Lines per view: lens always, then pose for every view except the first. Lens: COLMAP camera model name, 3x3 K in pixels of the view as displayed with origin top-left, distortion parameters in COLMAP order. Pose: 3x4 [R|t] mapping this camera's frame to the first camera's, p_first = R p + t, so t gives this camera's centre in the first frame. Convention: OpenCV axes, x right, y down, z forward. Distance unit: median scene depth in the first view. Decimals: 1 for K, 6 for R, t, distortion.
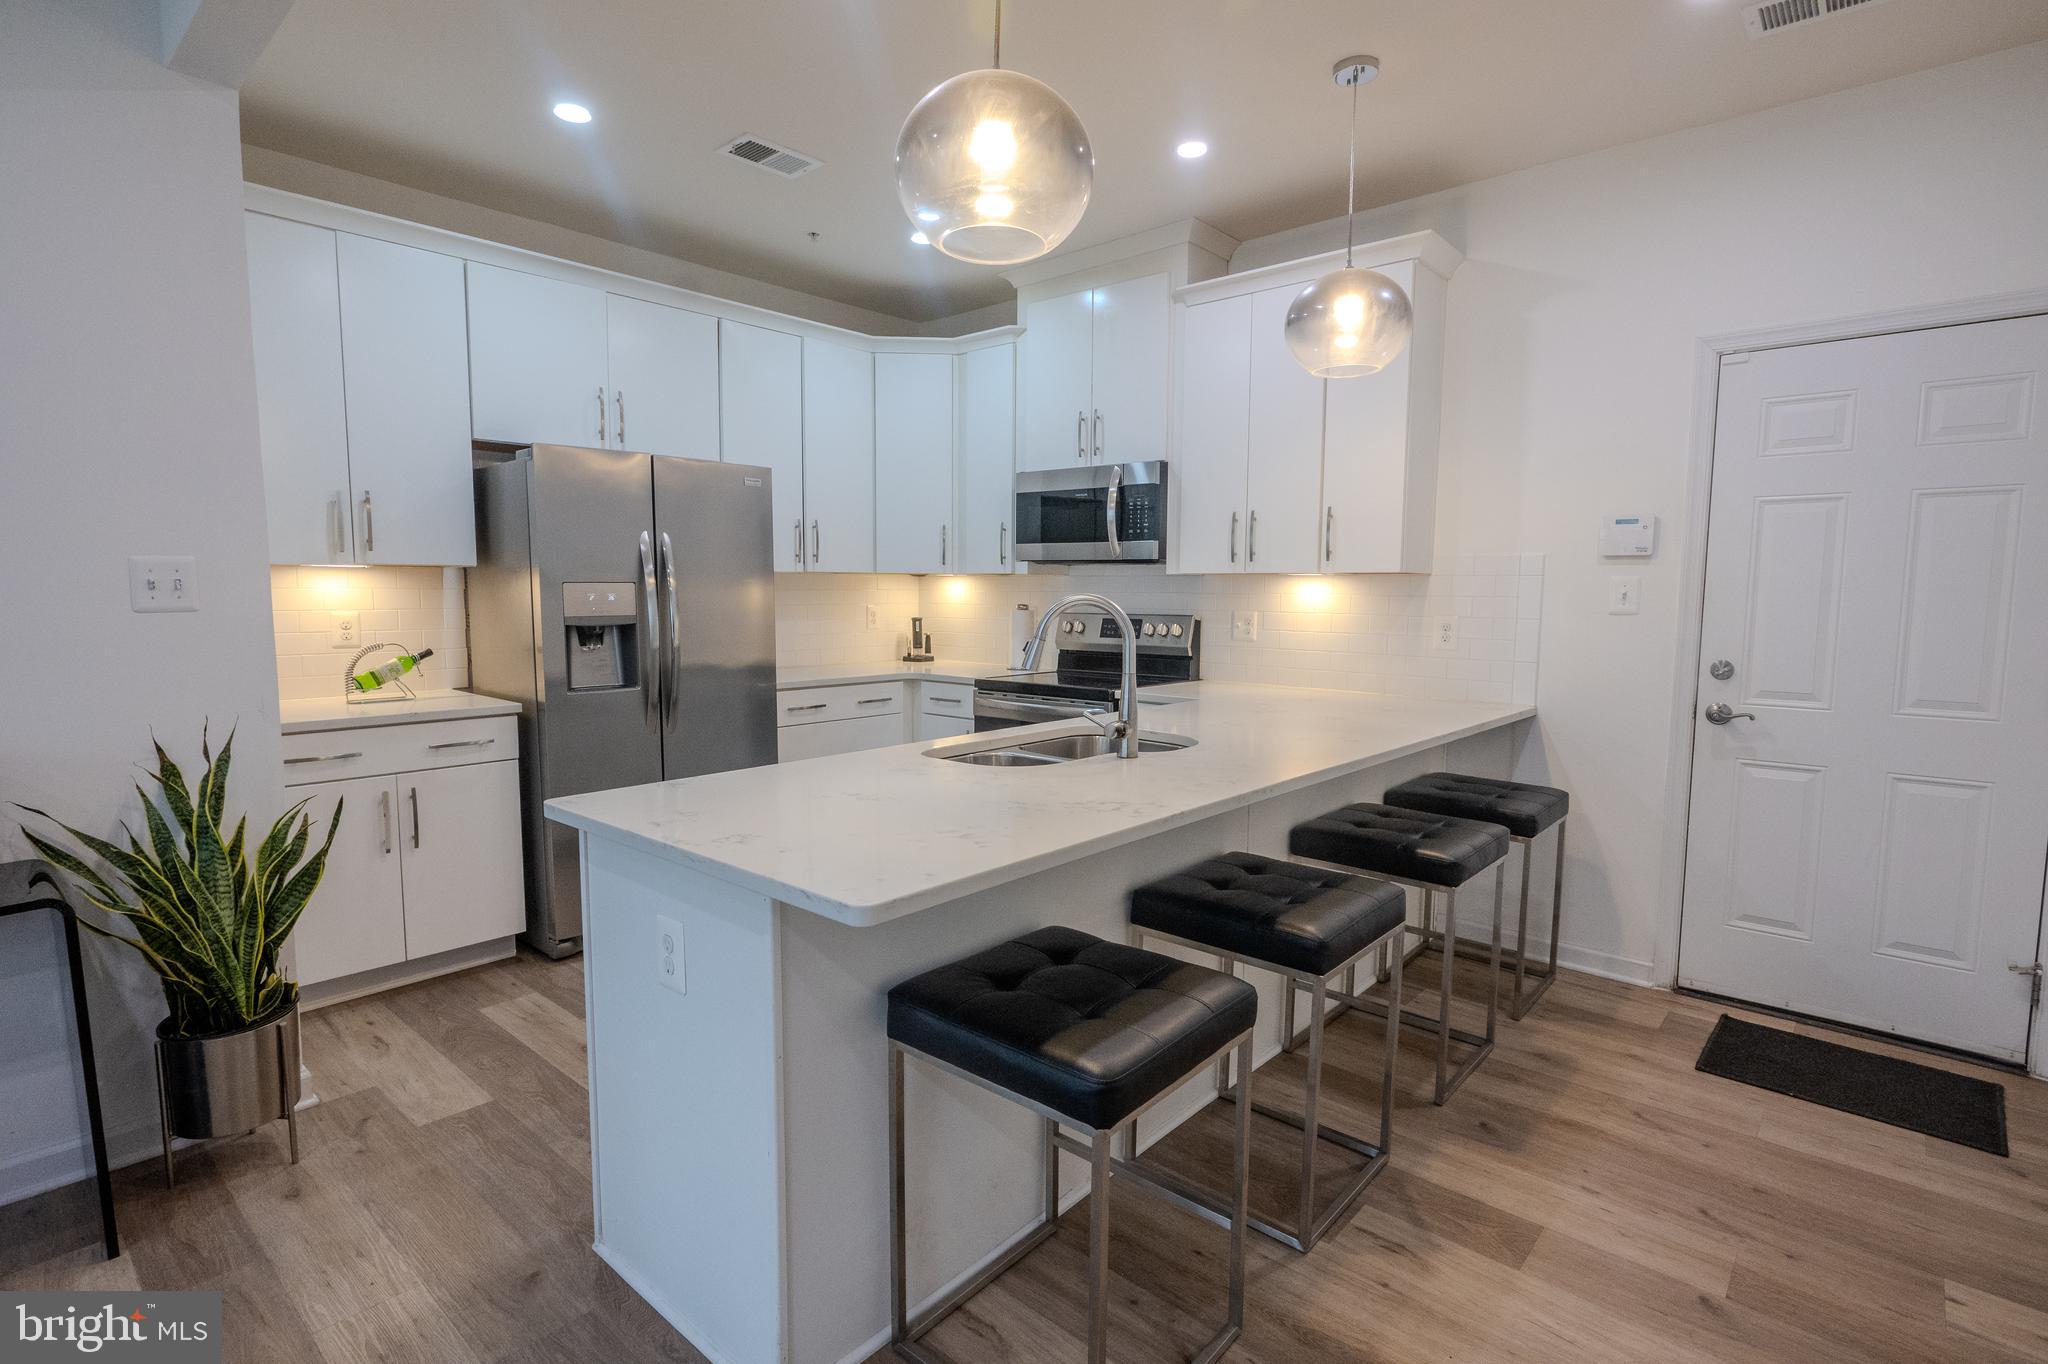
lens RADIAL K [[1011.2, 0, 1017.7], [0, 1011.2, 682.1], [0, 0, 1]] dist [0.004737, 0.000863]
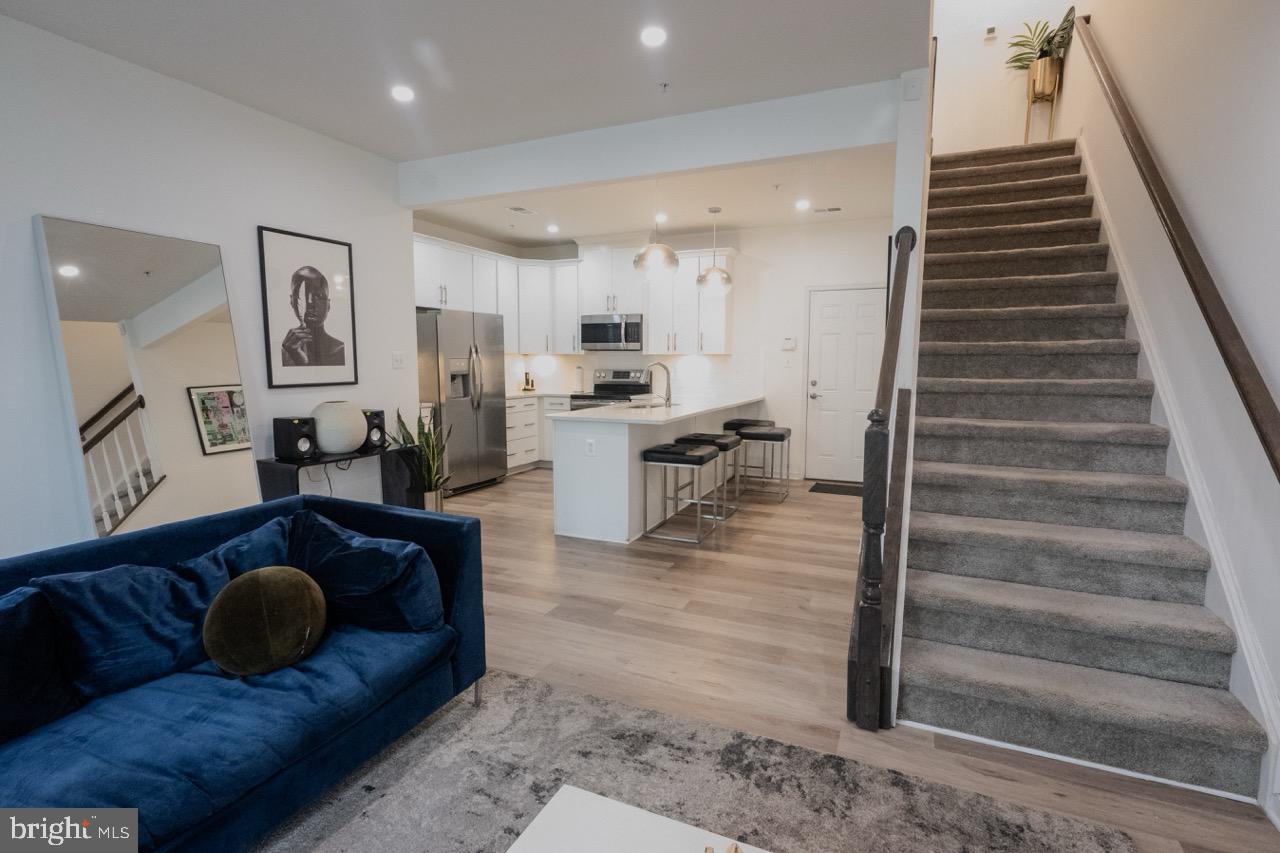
lens RADIAL K [[632.0, 0, 639.5], [0, 632.0, 418.8], [0, 0, 1]] dist [0.004737, 0.000863]
pose [[0.953395, -0.032173, 0.300006, -0.386999], [0.031564, 0.999478, 0.006876, 0.056703], [-0.300070, 0.002914, 0.953913, -0.651865]]
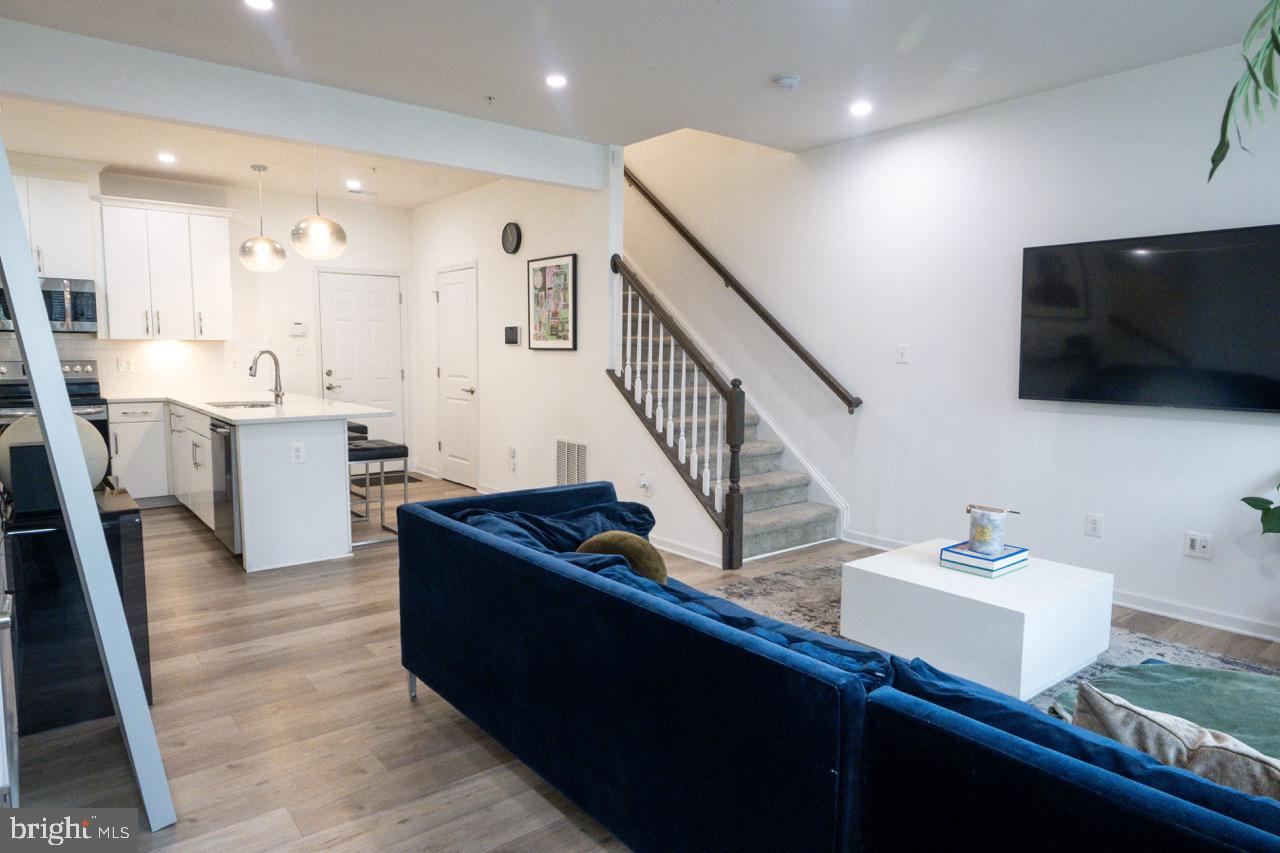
lens RADIAL K [[772.9, 0, 637.1], [0, 772.9, 429.6], [0, 0, 1]] dist [-0.009467, -0.000250]
pose [[0.153843, -0.104745, 0.982528, -1.153976], [0.086239, 0.991994, 0.092251, 0.017877], [-0.984325, 0.070540, 0.161644, -0.239102]]
